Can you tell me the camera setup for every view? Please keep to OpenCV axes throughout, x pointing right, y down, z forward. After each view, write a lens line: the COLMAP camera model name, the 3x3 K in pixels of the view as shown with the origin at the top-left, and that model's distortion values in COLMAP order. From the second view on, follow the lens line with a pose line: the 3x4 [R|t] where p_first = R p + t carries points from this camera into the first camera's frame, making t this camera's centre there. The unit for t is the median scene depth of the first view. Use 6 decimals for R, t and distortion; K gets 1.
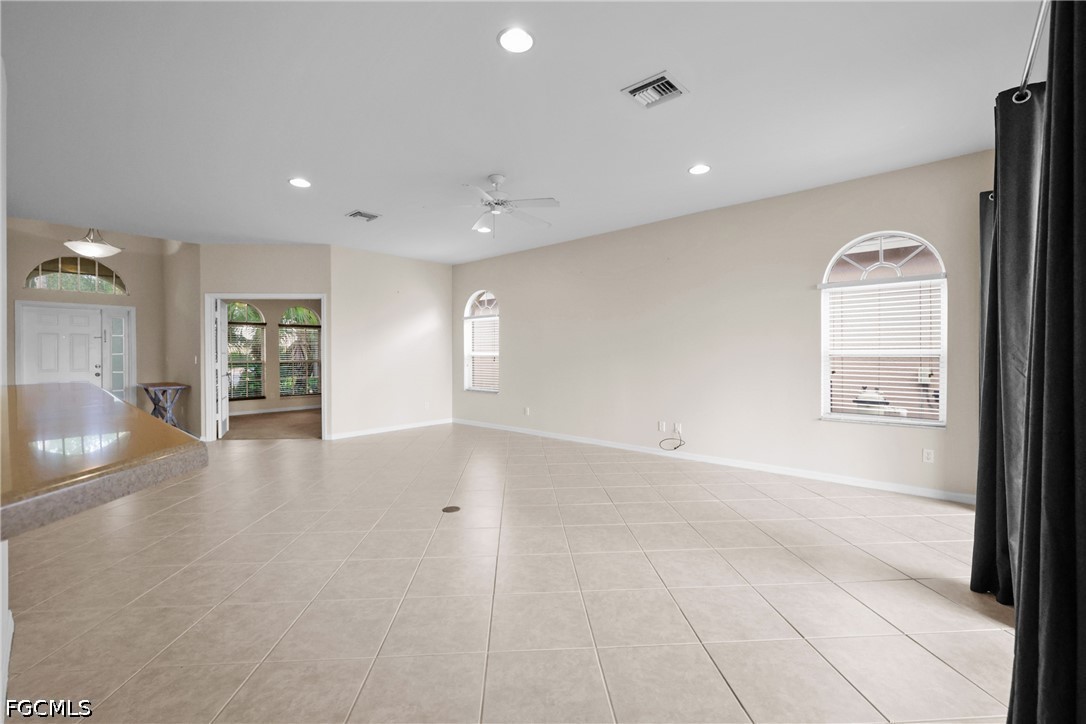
lens RADIAL K [[450.9, 0, 551.4], [0, 450.9, 357.6], [0, 0, 1]] dist [-0.008282, -0.000014]
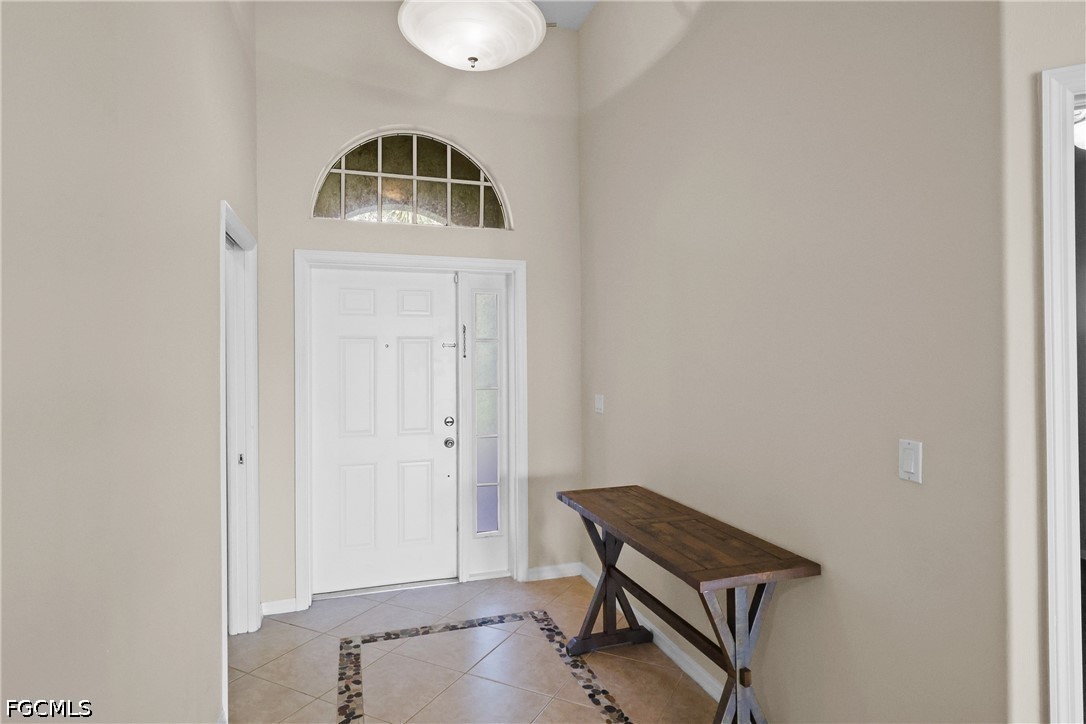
lens RADIAL K [[620.3, 0, 544.2], [0, 620.3, 372.0], [0, 0, 1]] dist [-0.001454, -0.000200]
pose [[0.854979, -0.007433, -0.518610, -0.731696], [-0.000421, 0.999887, -0.015024, -0.015348], [0.518663, 0.013064, 0.854879, 0.643213]]
